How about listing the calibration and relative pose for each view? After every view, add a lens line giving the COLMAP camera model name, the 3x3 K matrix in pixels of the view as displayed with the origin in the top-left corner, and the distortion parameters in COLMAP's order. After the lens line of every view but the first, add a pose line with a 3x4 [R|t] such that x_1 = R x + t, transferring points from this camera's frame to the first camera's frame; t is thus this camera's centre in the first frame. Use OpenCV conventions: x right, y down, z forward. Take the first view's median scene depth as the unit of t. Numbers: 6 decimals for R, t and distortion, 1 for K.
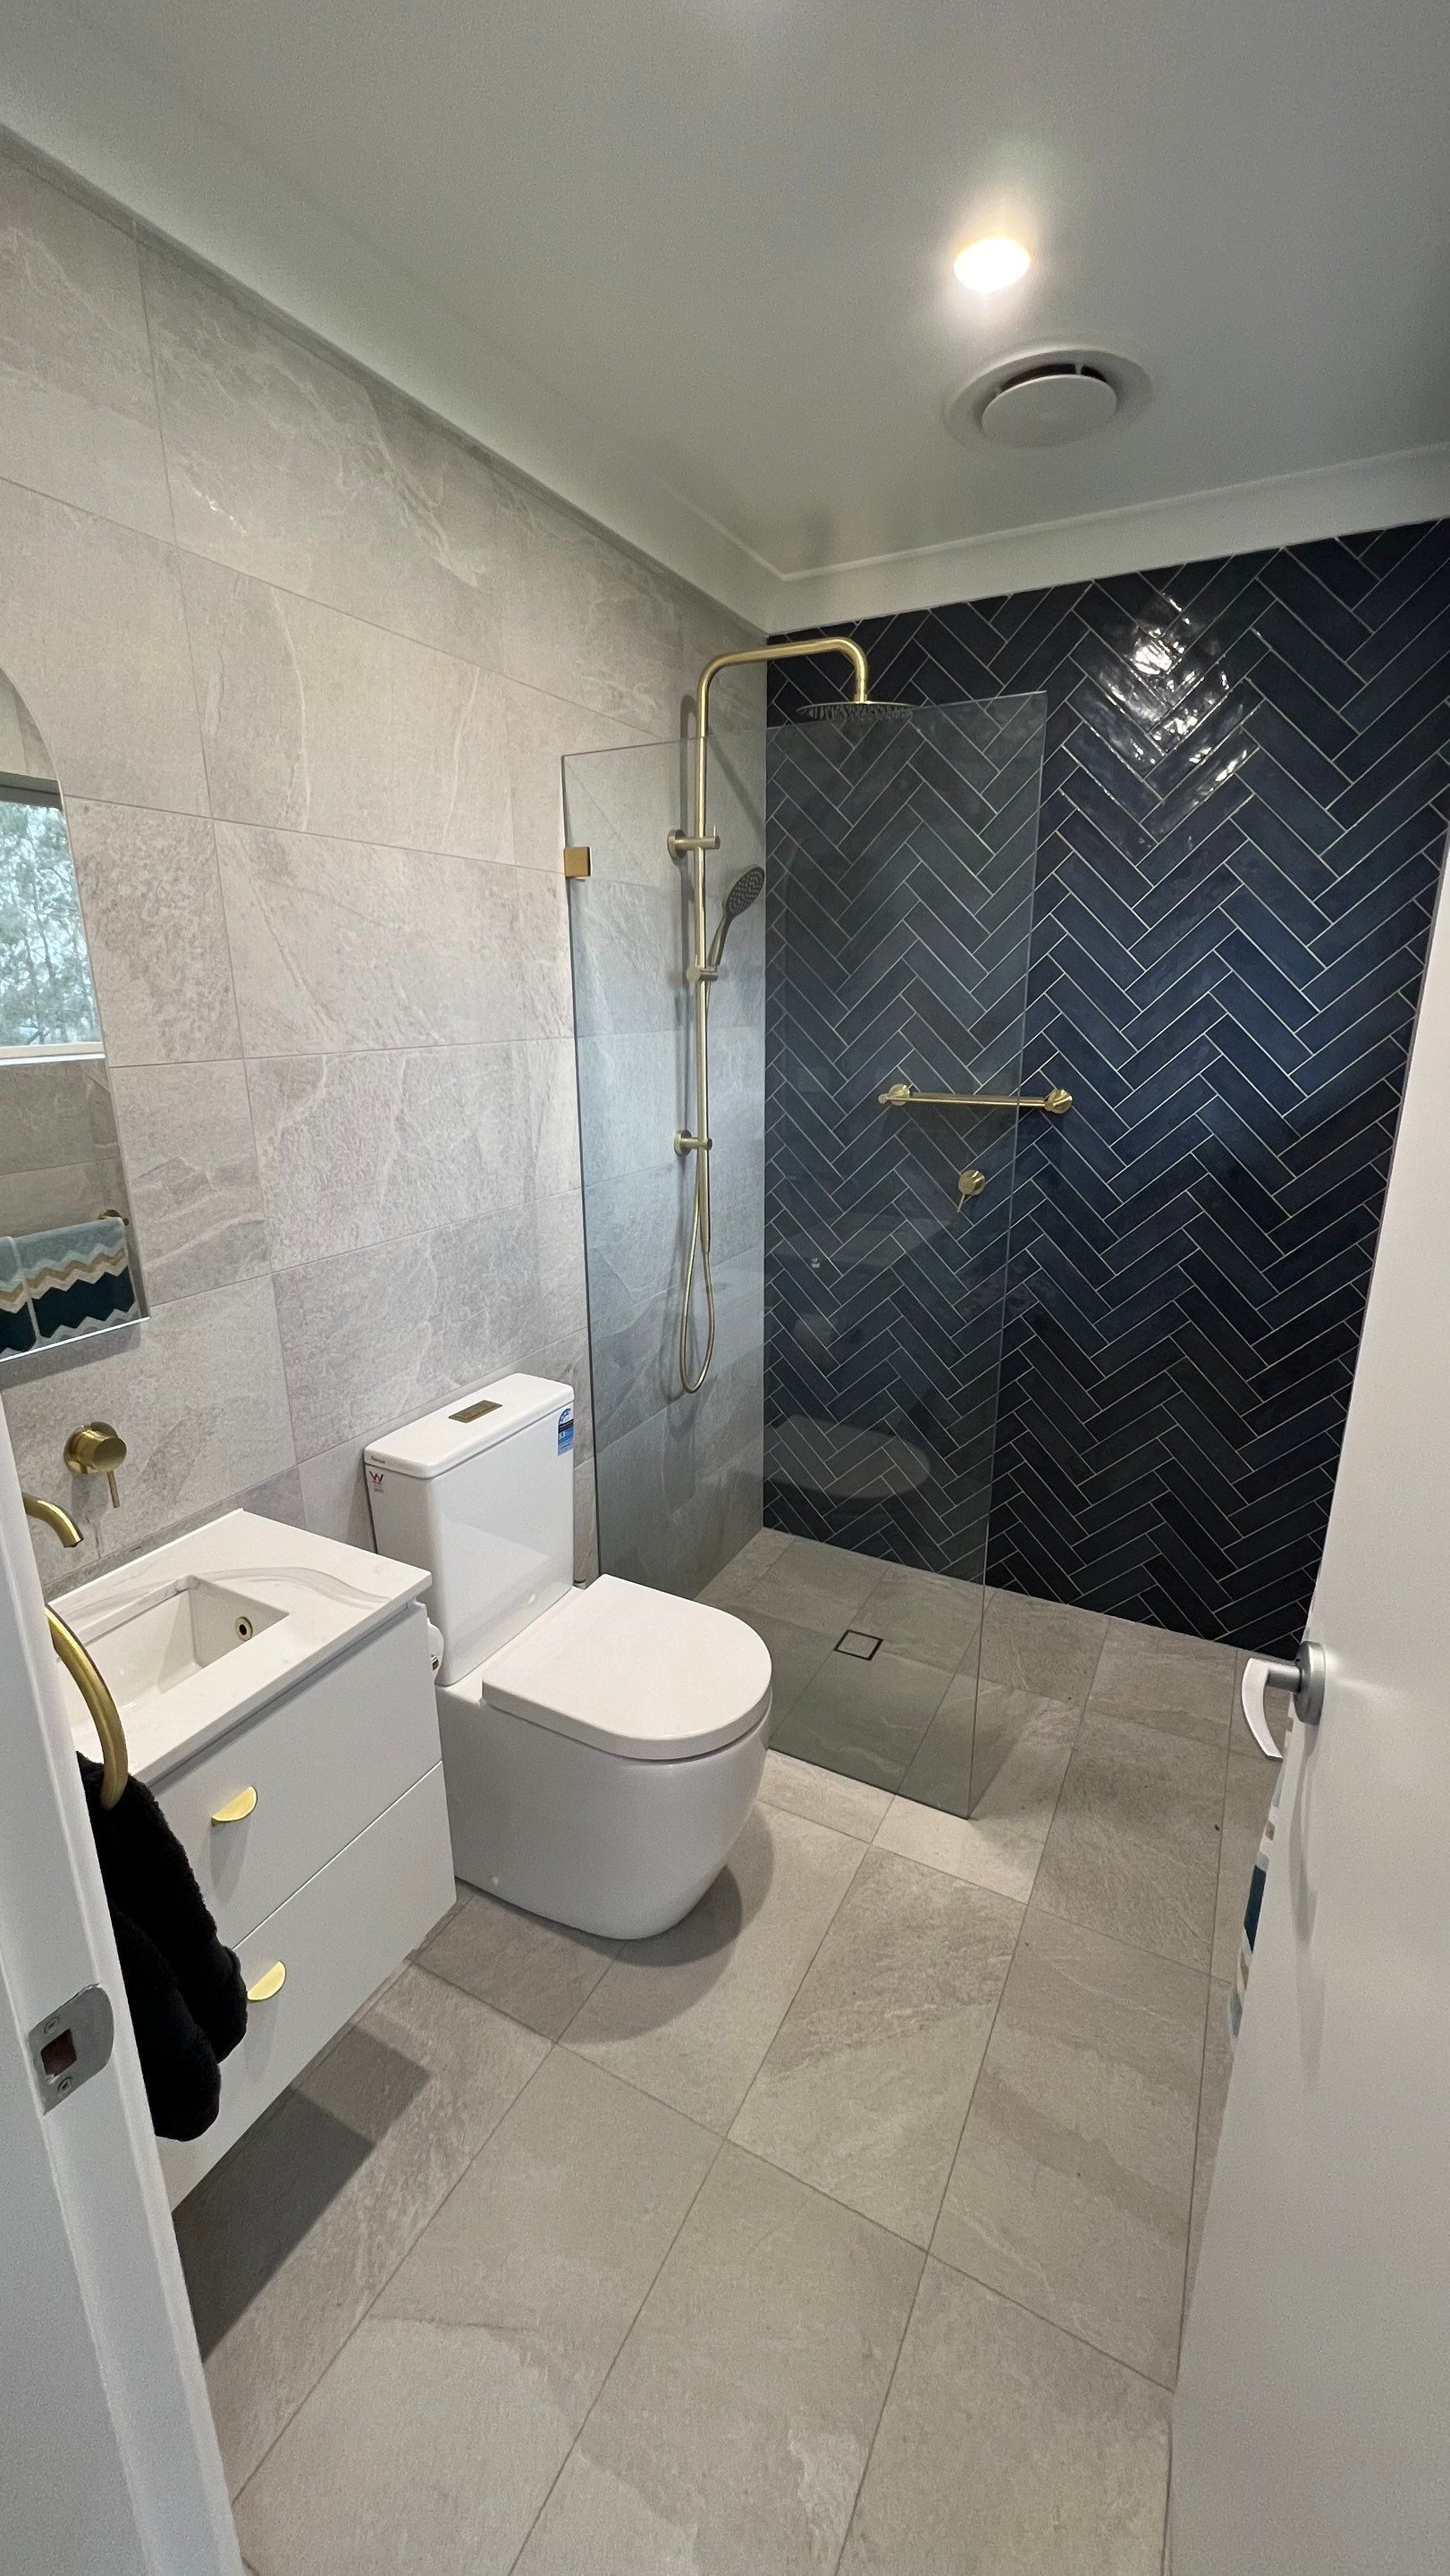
lens RADIAL K [[1029.9, 0, 728.3], [0, 1029.9, 1282.1], [0, 0, 1]] dist [-0.000559, 0.001057]
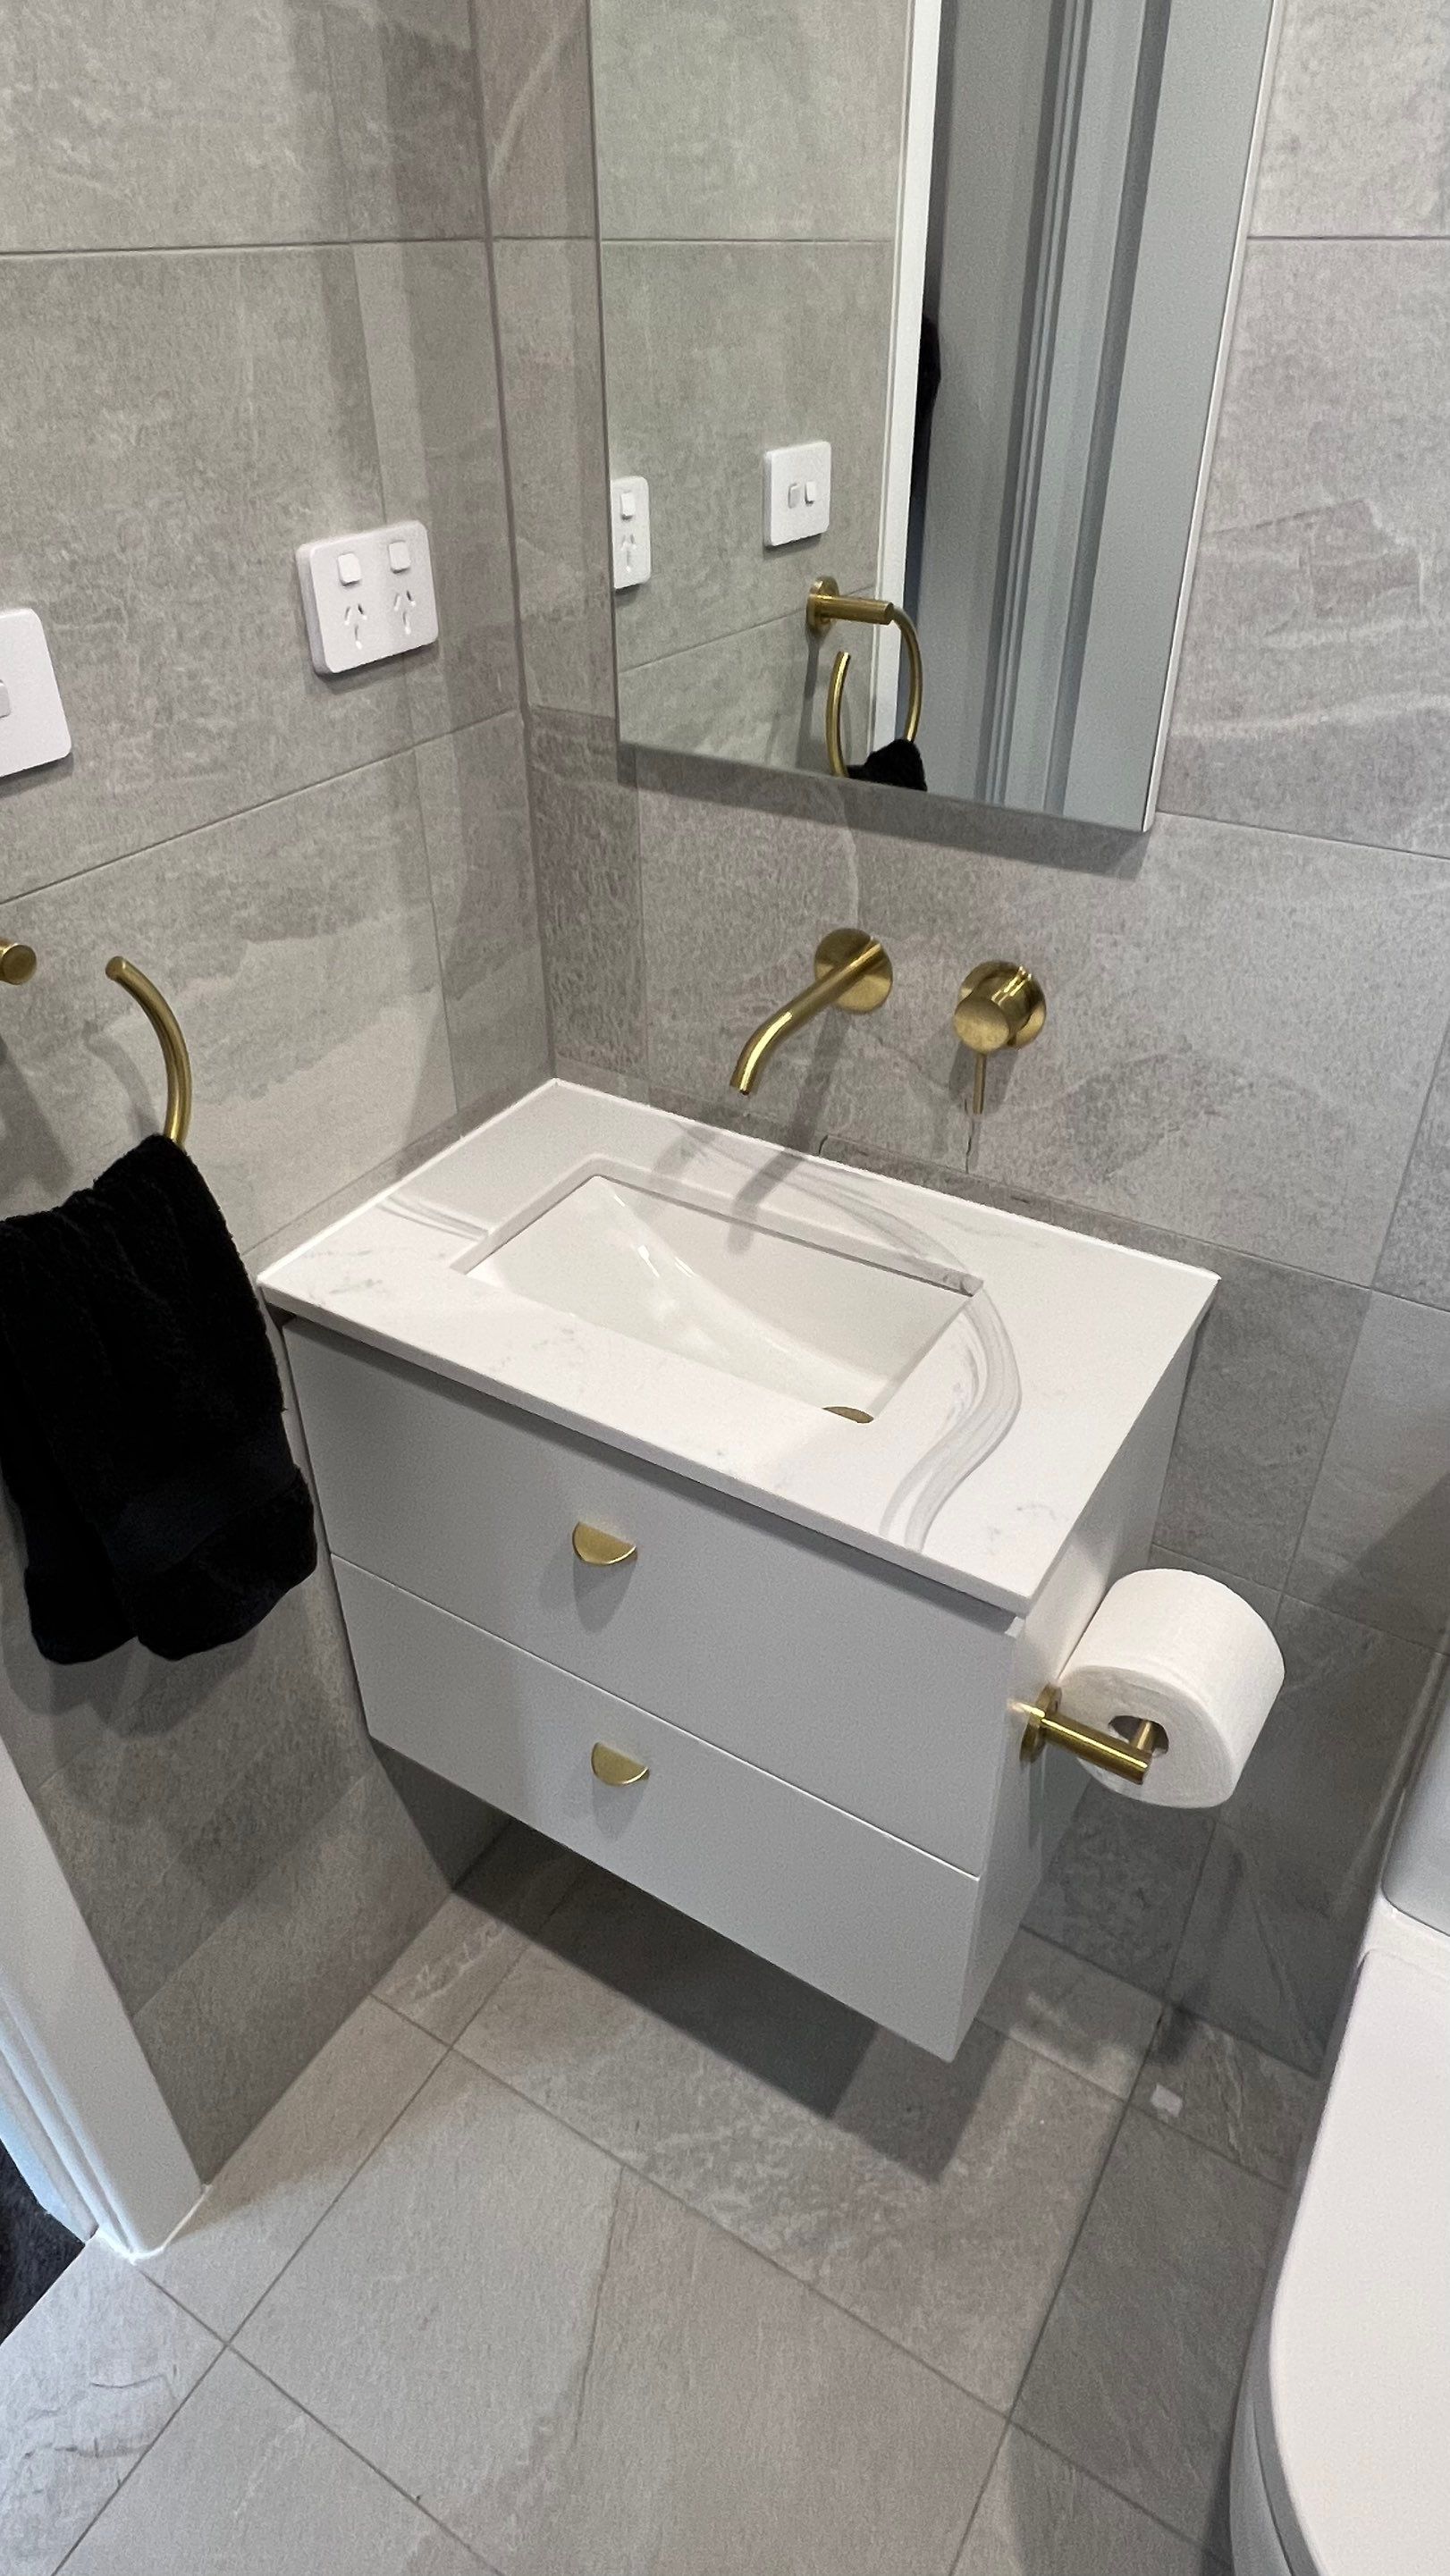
lens RADIAL K [[1515.3, 0, 721.6], [0, 1515.3, 1270.6], [0, 0, 1]] dist [-0.001466, -0.002066]
pose [[-0.060709, 0.577771, -0.813938, 0.107719], [-0.261148, 0.777845, 0.571628, -0.105506], [0.963388, 0.247261, 0.103661, 0.498220]]
